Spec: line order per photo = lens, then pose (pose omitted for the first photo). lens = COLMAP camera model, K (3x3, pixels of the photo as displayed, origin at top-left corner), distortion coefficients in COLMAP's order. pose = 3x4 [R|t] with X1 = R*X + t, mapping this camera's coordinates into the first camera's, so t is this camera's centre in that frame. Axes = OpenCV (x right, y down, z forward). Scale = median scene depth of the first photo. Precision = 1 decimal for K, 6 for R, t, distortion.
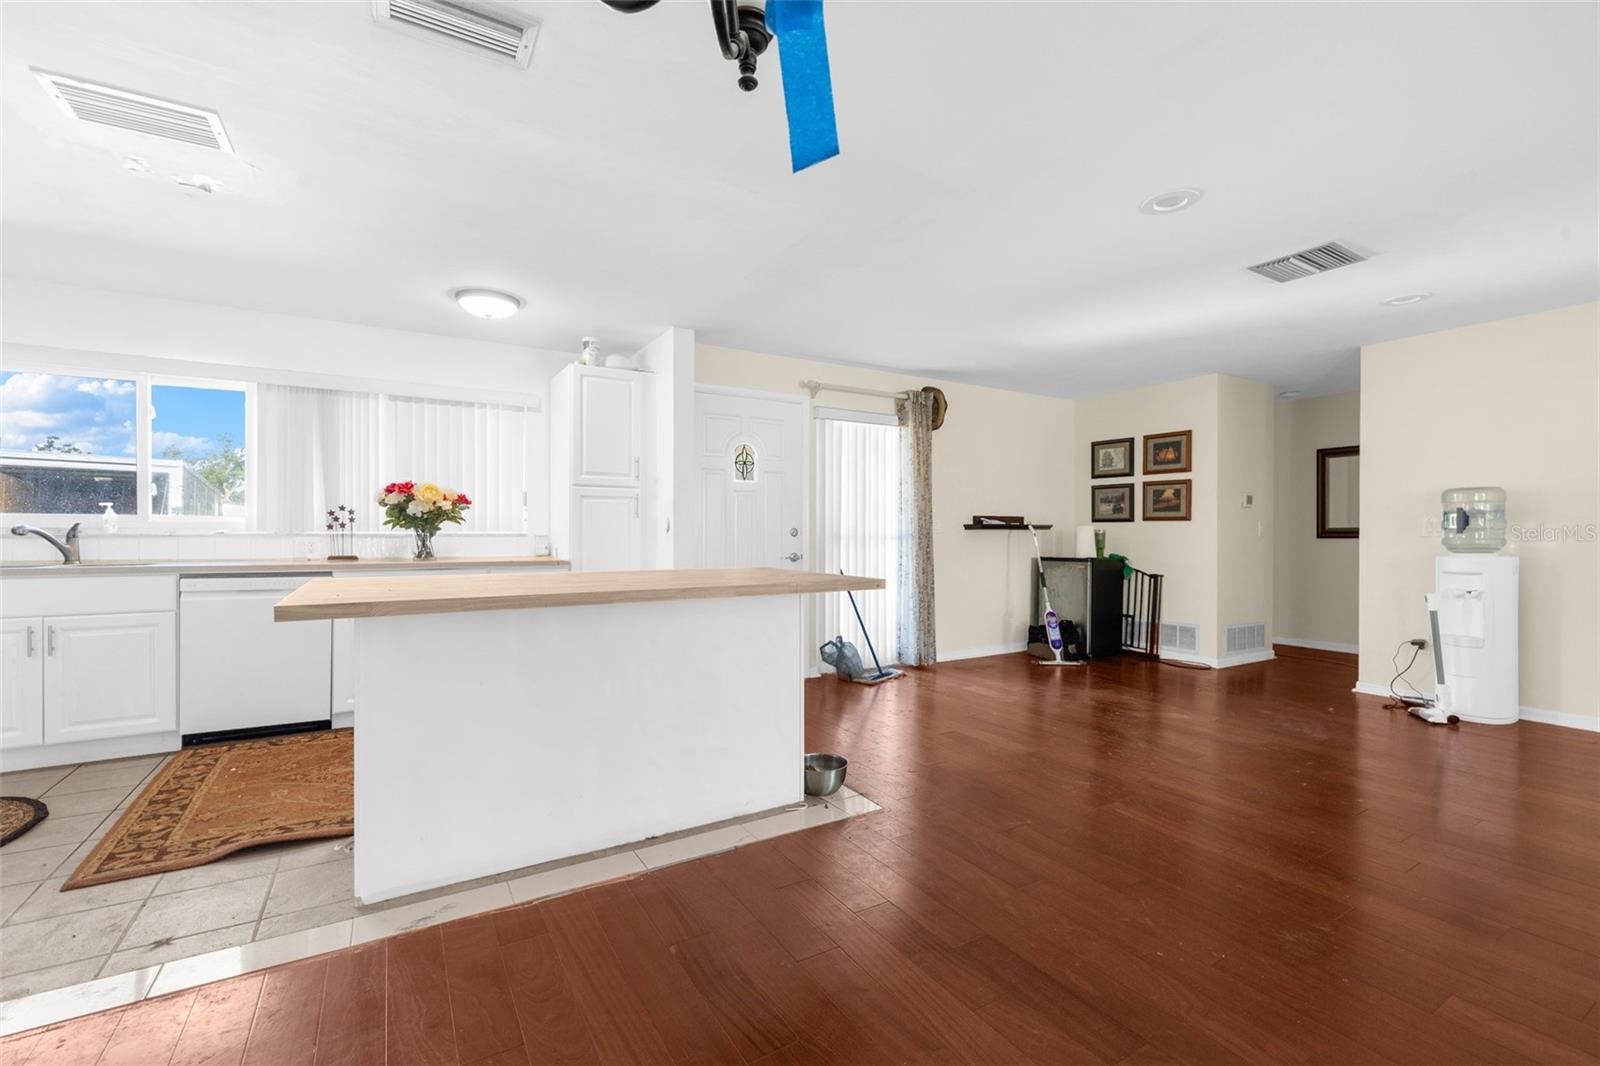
lens RADIAL K [[684.8, 0, 799.5], [0, 684.8, 546.0], [0, 0, 1]] dist [0.001466, 0.000184]
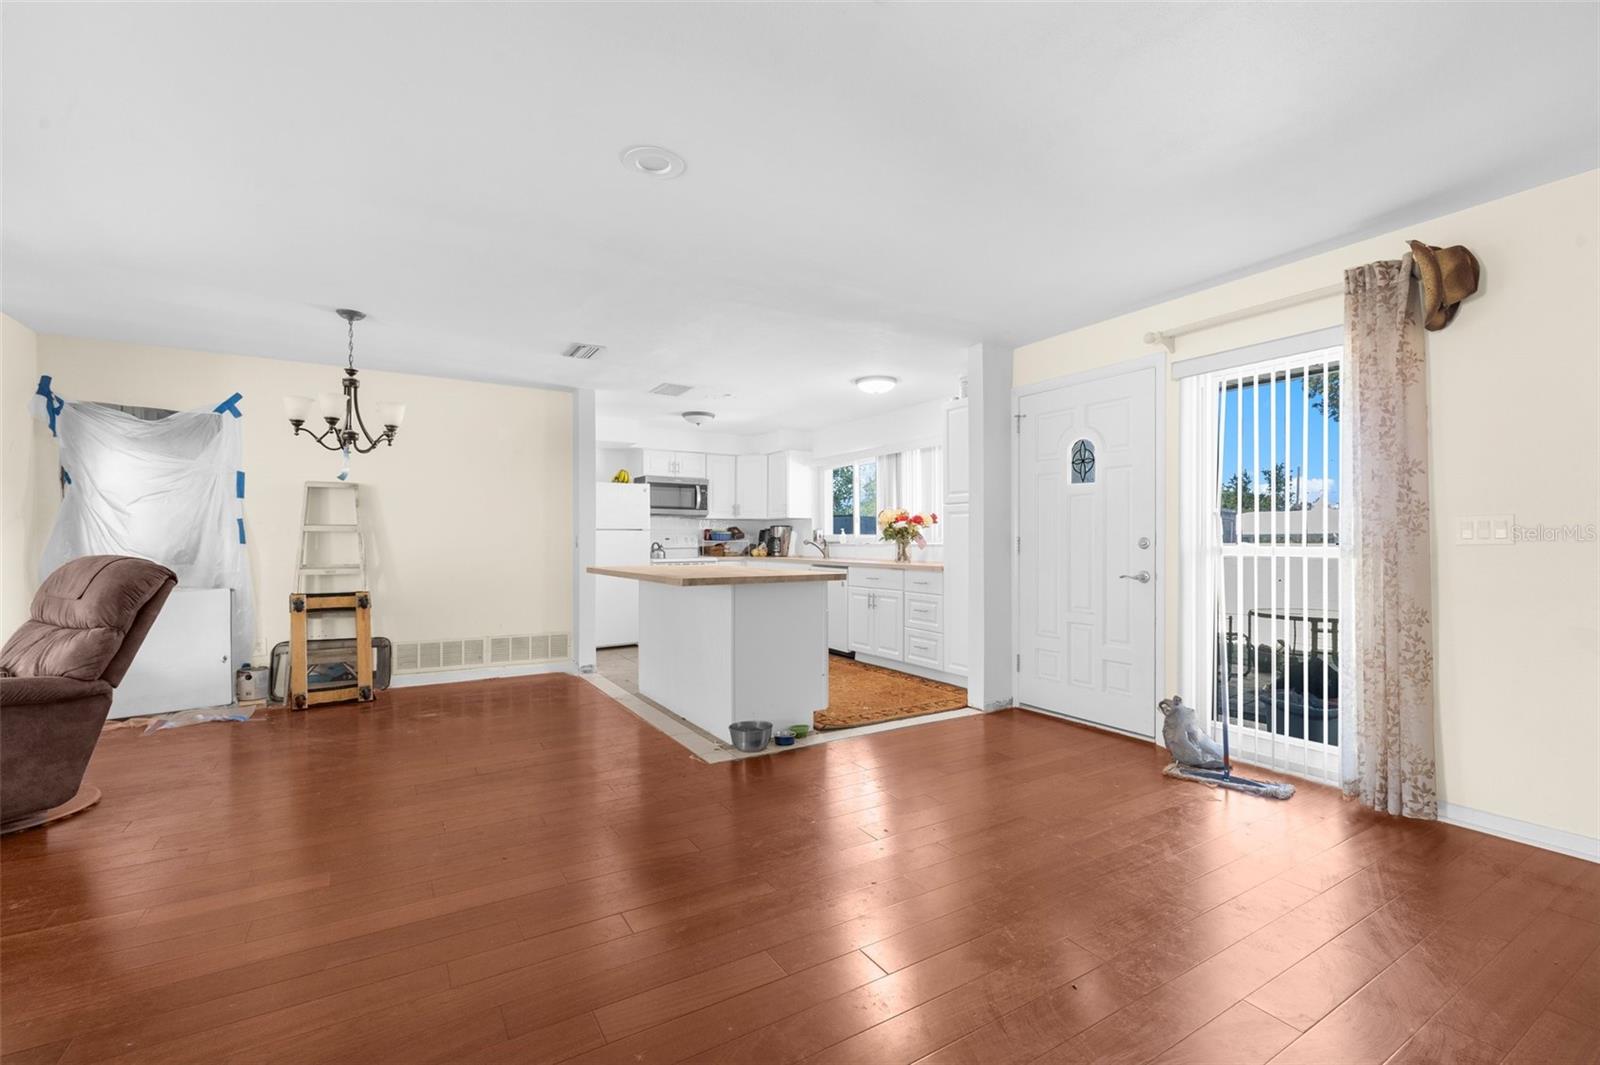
lens RADIAL K [[684.8, 0, 776.4], [0, 684.8, 554.0], [0, 0, 1]] dist [0.001466, 0.000184]
pose [[-0.013729, 0.015211, -0.999790, 0.925552], [-0.022095, 0.999636, 0.015512, -0.013952], [0.999662, 0.022303, -0.013388, 0.767910]]
